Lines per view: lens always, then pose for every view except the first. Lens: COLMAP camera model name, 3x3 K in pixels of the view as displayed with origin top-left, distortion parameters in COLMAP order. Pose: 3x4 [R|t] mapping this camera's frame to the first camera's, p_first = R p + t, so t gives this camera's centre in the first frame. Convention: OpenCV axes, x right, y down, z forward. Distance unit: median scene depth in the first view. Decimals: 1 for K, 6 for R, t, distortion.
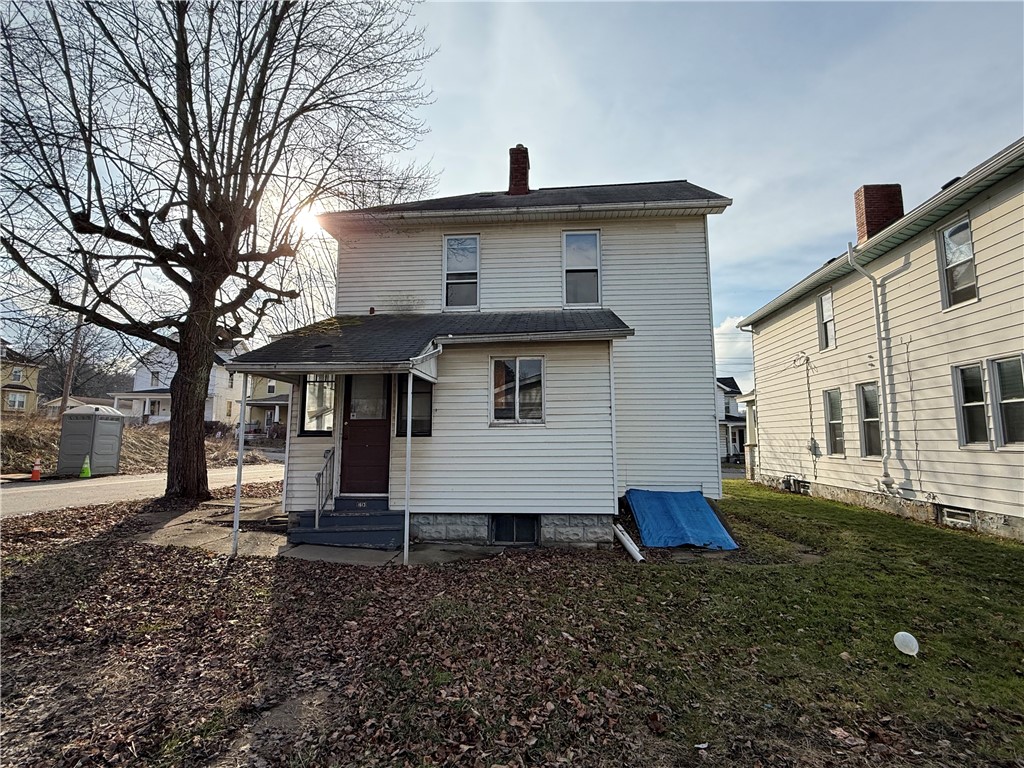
lens RADIAL K [[496.5, 0, 512.0], [0, 496.5, 380.0], [0, 0, 1]] dist [-0.005621, -0.000322]
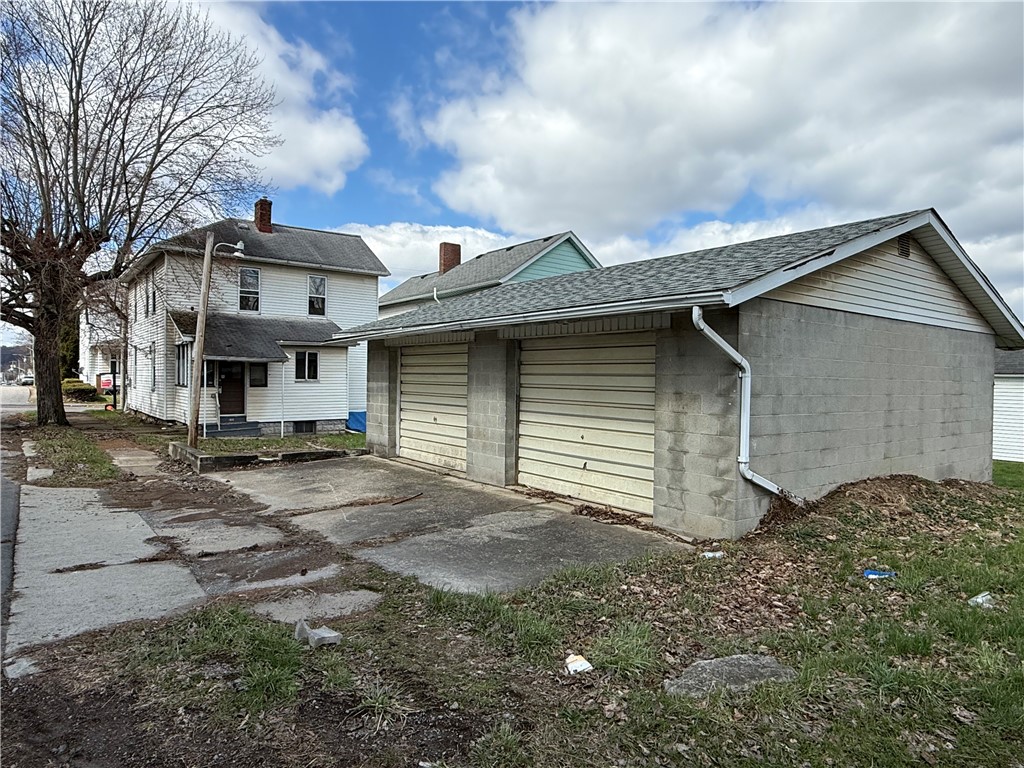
lens RADIAL K [[623.6, 0, 511.5], [0, 623.6, 384.4], [0, 0, 1]] dist [-0.001215, -0.000155]
pose [[0.736476, -0.002087, 0.676461, -1.199205], [-0.088283, 0.991146, 0.099174, -0.252947], [-0.670678, -0.132759, 0.729771, -1.652795]]
